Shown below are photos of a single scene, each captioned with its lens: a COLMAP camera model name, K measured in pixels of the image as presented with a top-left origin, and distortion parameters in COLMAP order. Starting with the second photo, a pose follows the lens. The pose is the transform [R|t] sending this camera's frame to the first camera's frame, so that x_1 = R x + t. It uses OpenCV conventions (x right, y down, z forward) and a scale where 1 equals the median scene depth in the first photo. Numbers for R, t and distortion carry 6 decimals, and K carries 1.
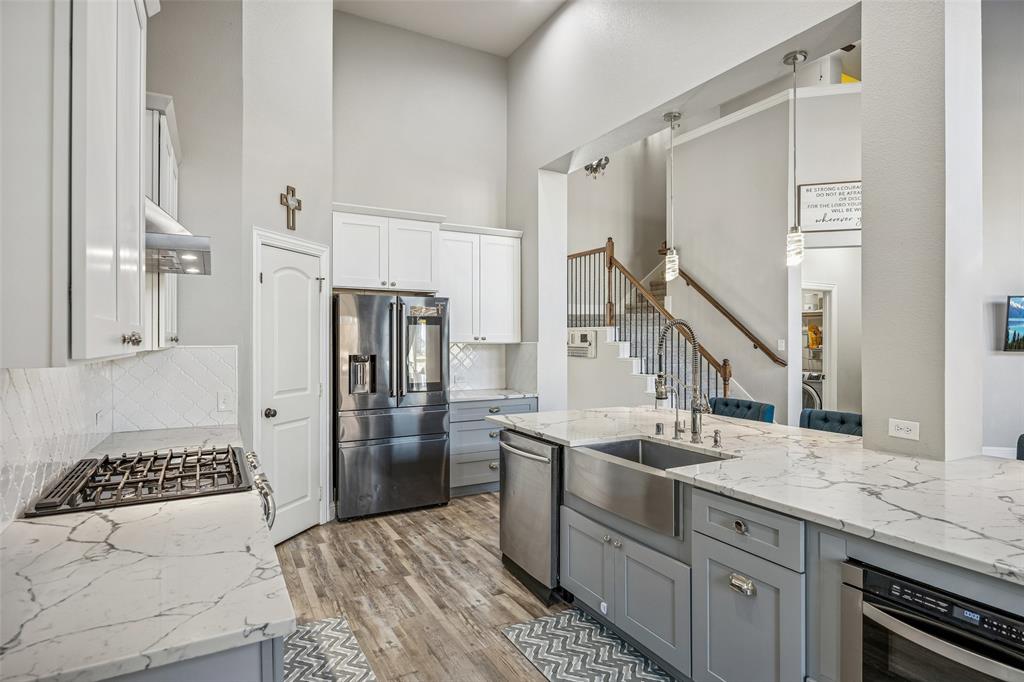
lens RADIAL K [[548.6, 0, 515.3], [0, 548.6, 337.6], [0, 0, 1]] dist [0.000726, -0.000012]
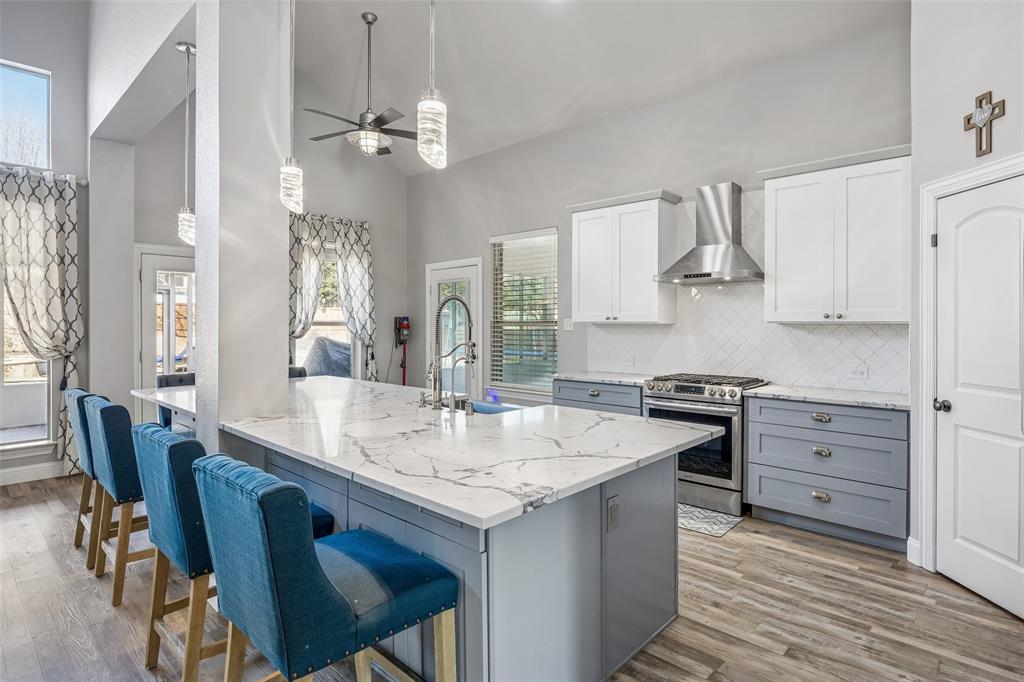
lens RADIAL K [[541.3, 0, 514.5], [0, 541.3, 326.4], [0, 0, 1]] dist [-0.031428, -0.000101]
pose [[-0.950190, 0.000092, -0.311671, 0.350919], [-0.000572, 0.999998, 0.002038, 0.018989], [0.311671, 0.002115, -0.950188, 1.395634]]
